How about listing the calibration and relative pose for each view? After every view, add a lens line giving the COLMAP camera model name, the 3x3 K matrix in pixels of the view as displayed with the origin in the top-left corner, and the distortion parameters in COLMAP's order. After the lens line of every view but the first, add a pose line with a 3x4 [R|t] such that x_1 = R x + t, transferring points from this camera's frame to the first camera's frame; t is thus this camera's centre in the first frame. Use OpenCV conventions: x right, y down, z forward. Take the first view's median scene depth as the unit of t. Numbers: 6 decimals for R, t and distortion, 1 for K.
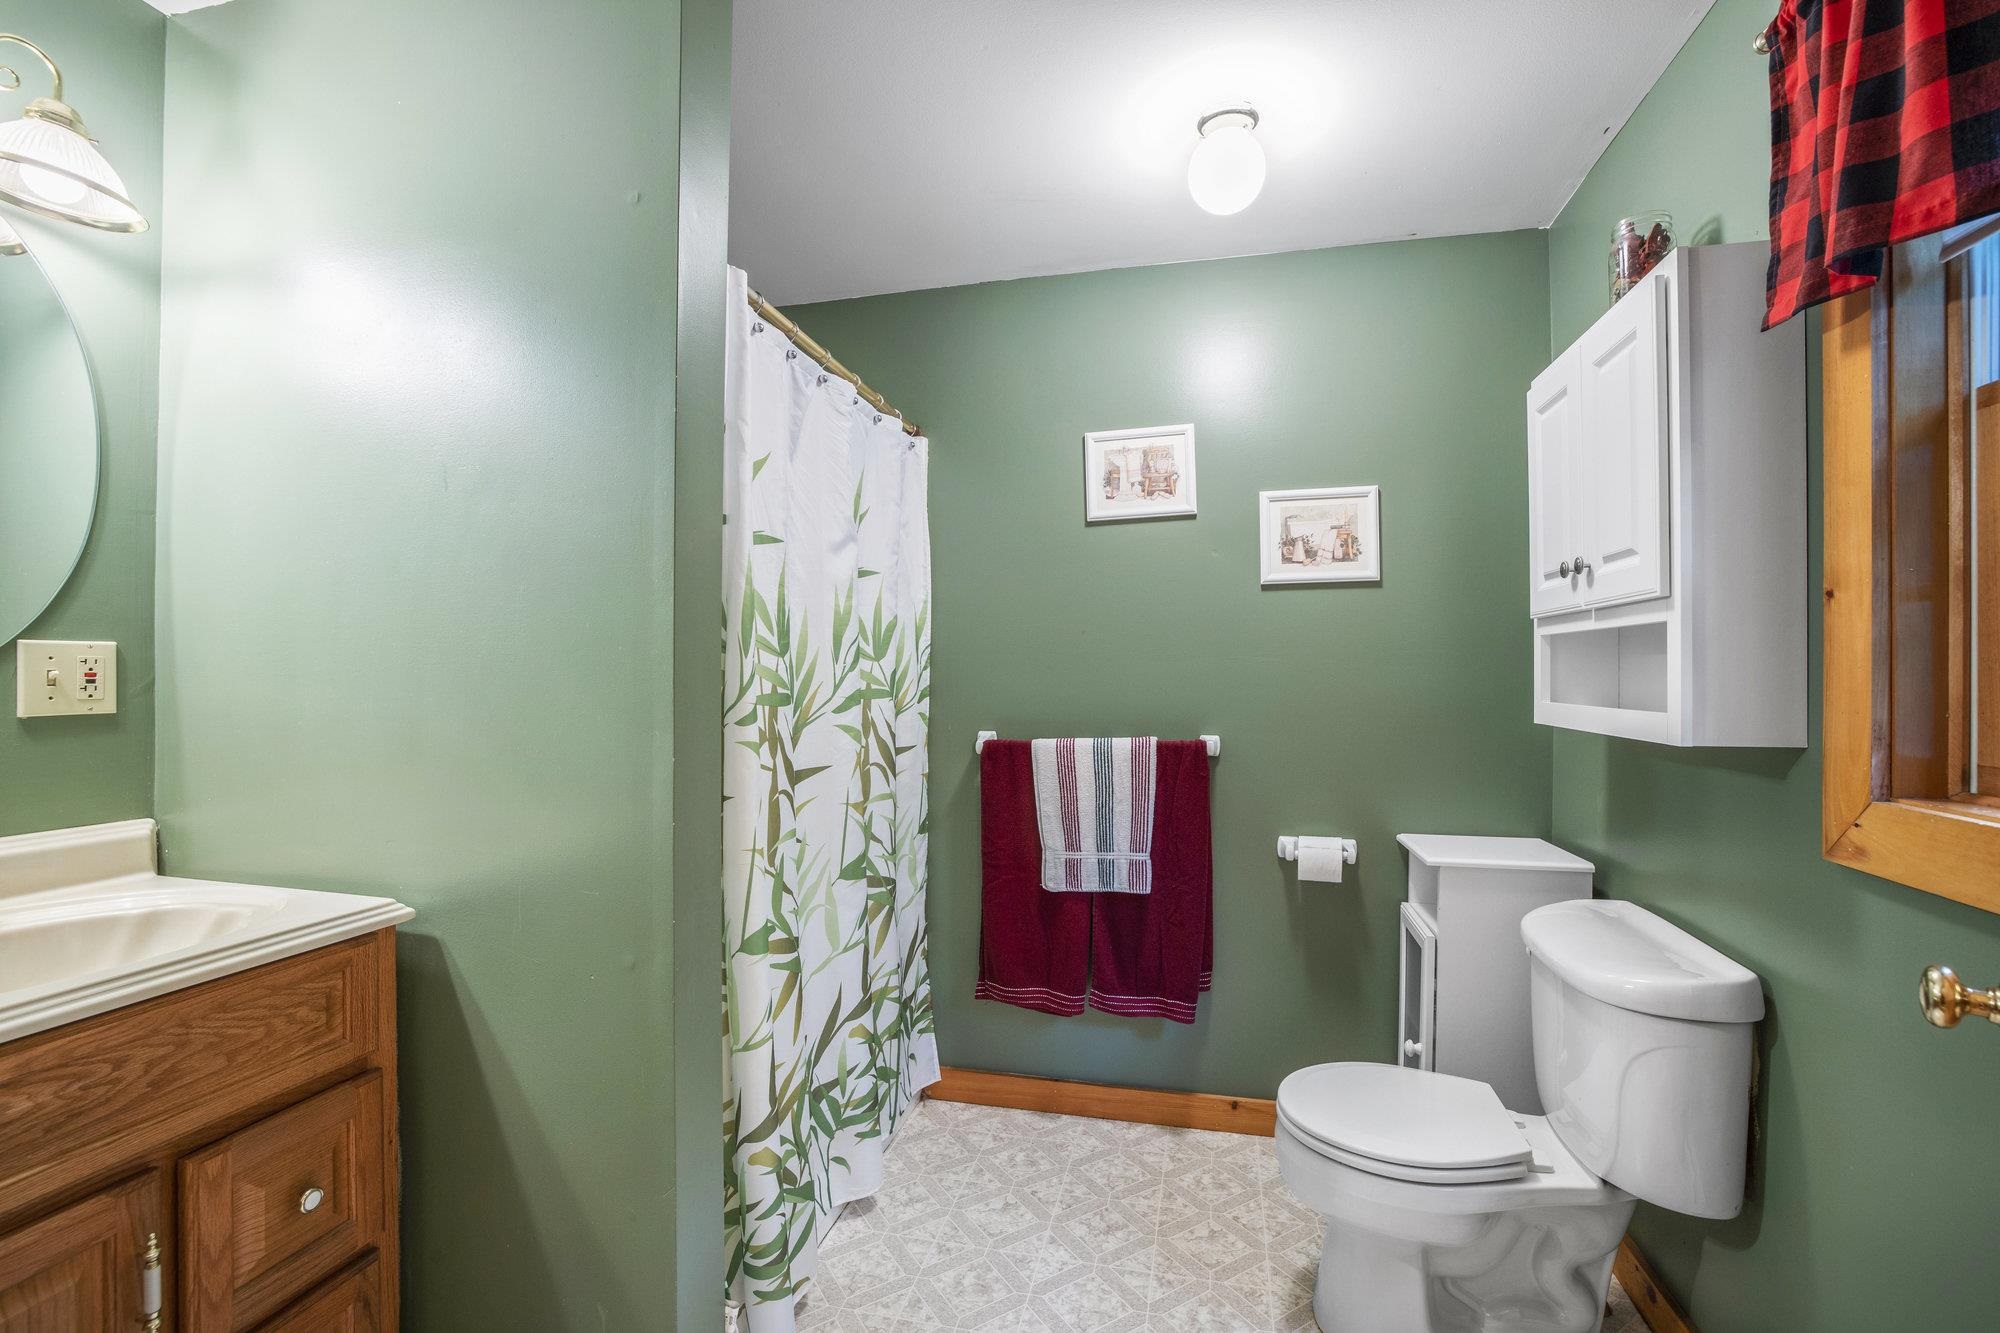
lens RADIAL K [[881.9, 0, 994.8], [0, 881.9, 672.2], [0, 0, 1]] dist [-0.025472, 0.008895]
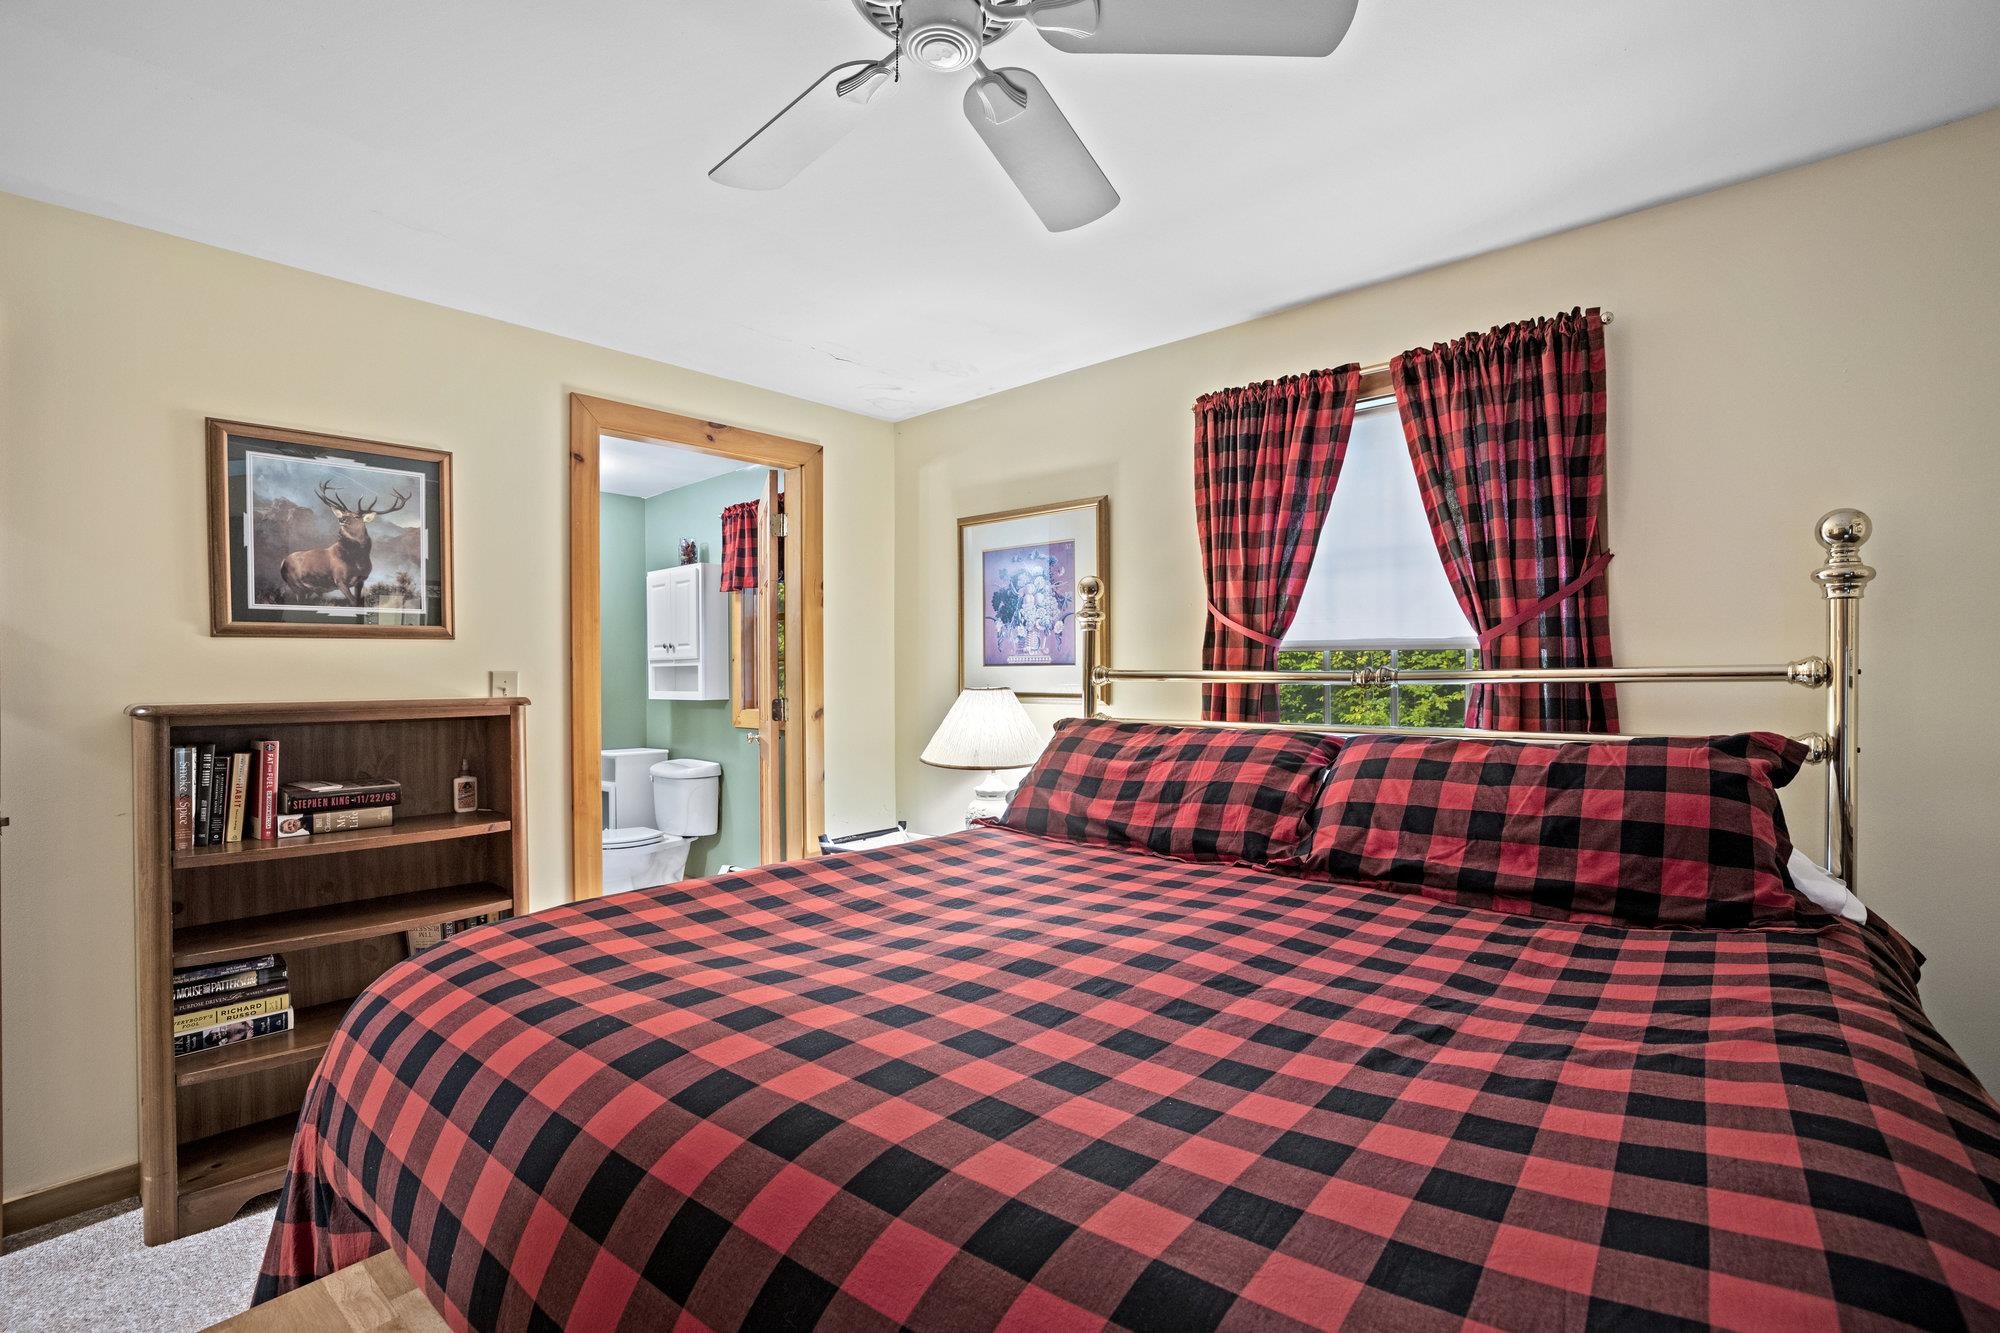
lens RADIAL K [[881.9, 0, 1004.9], [0, 881.9, 671.9], [0, 0, 1]] dist [-0.025472, 0.008895]
pose [[0.475829, 0.001705, 0.879536, -1.705215], [0.011193, 0.999905, -0.007994, 0.010019], [-0.879467, 0.013649, 0.475765, -1.723253]]
